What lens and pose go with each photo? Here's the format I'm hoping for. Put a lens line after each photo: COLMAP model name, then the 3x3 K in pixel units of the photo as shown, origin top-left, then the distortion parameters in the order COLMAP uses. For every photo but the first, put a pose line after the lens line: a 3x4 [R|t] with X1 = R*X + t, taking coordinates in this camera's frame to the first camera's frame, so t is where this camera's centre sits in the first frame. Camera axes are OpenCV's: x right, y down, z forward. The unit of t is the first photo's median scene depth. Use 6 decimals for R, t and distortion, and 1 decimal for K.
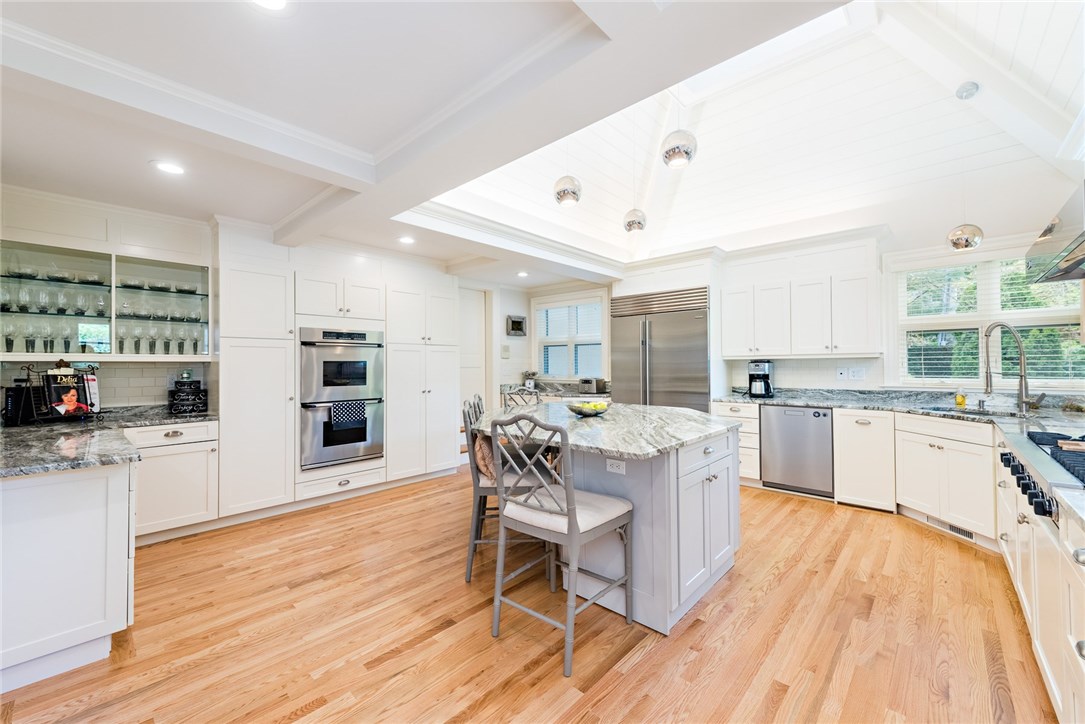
lens RADIAL K [[439.1, 0, 535.8], [0, 439.1, 363.8], [0, 0, 1]] dist [0.020850, -0.000193]
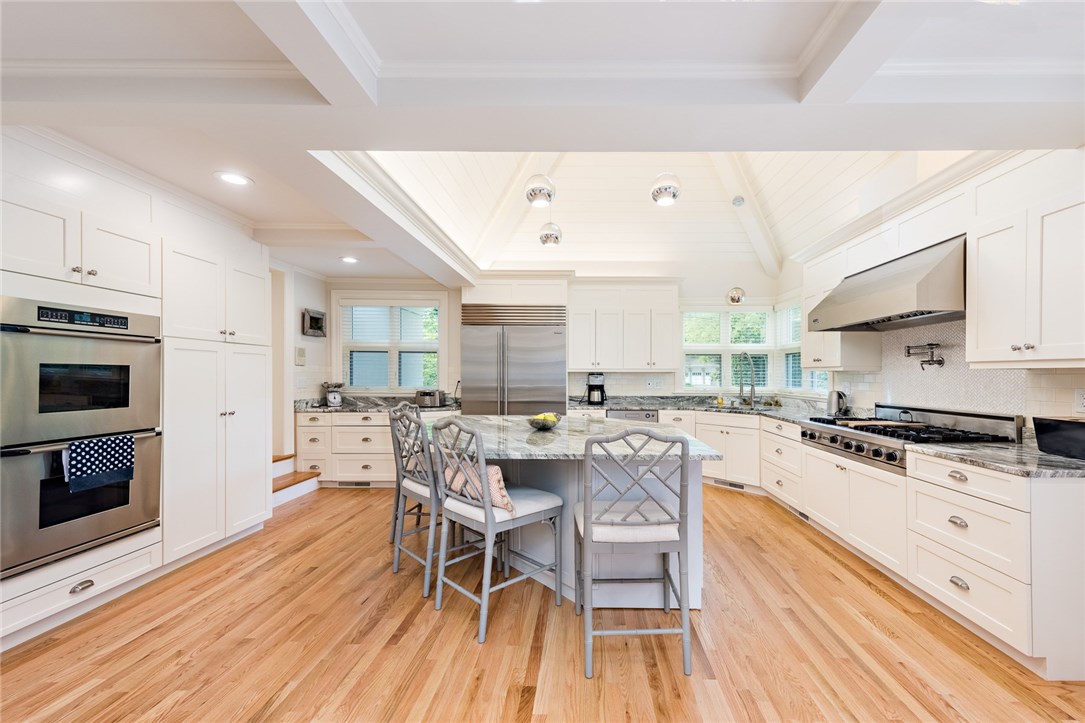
lens RADIAL K [[455.1, 0, 542.9], [0, 455.1, 375.0], [0, 0, 1]] dist [0.011409, -0.000359]
pose [[0.735722, 0.009775, 0.677213, -0.411610], [-0.011561, 0.999931, -0.001874, 0.001496], [-0.677185, -0.006450, 0.735785, 0.198070]]
